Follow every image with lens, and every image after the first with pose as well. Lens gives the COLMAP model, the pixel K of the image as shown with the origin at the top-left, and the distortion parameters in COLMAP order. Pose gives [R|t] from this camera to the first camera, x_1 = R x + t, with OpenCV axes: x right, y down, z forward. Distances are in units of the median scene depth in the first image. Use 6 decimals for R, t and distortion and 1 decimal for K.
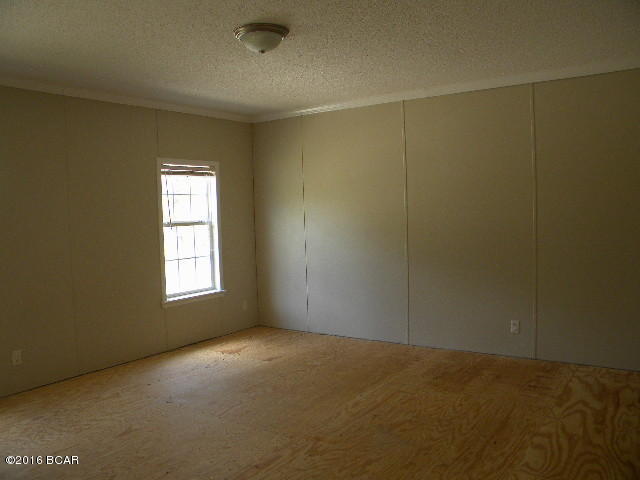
lens RADIAL K [[513.3, 0, 320.0], [0, 513.3, 240.0], [0, 0, 1]] dist [0.001736, 0.000614]
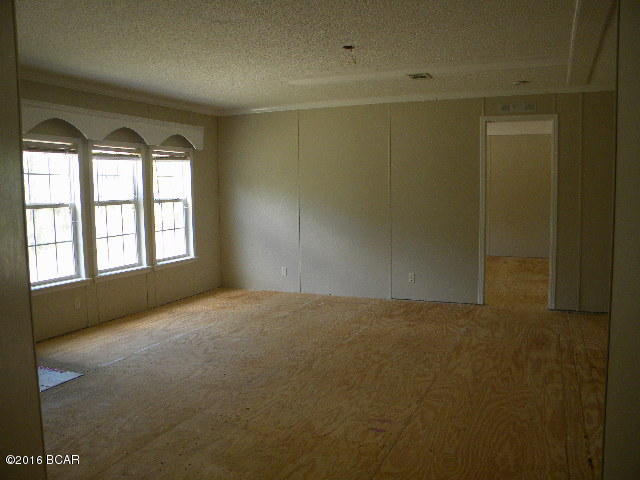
lens RADIAL K [[541.8, 0, 320.0], [0, 541.8, 240.0], [0, 0, 1]] dist [0.006342, 0.002751]
pose [[0.964070, -0.009632, 0.265473, -0.058277], [0.002771, 0.999653, 0.026205, 0.006327], [-0.265633, -0.024528, 0.963762, -0.070208]]
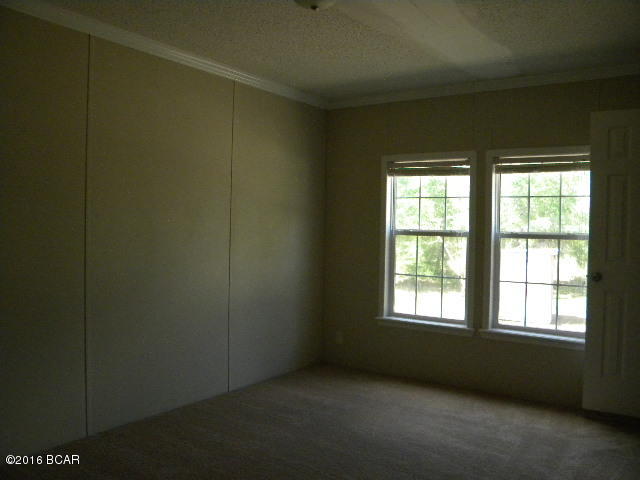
lens RADIAL K [[541.8, 0, 320.0], [0, 541.8, 240.0], [0, 0, 1]] dist [0.006342, 0.002751]
pose [[0.146182, 0.077673, -0.986204, 0.564985], [-0.081970, 0.994436, 0.066171, -0.063891], [0.985856, 0.071166, 0.151735, 0.712307]]
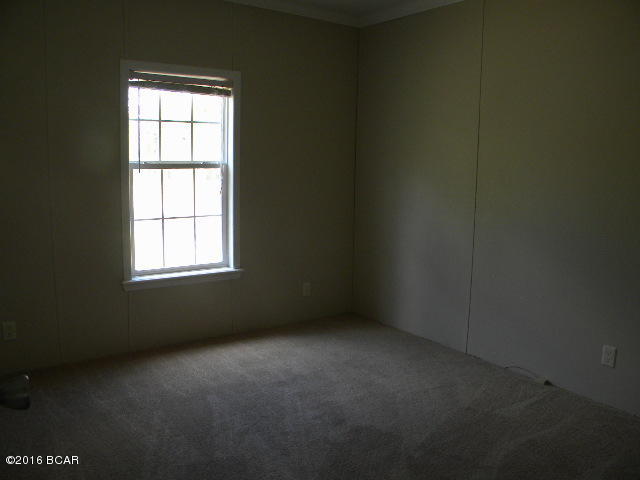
lens RADIAL K [[736.0, 0, 320.0], [0, 736.0, 240.0], [0, 0, 1]] dist [-0.009236, -0.010024]
pose [[0.985605, 0.071466, -0.153220, 0.079884], [-0.062307, 0.996017, 0.063776, -0.008585], [0.157167, -0.053311, 0.986132, 0.106563]]
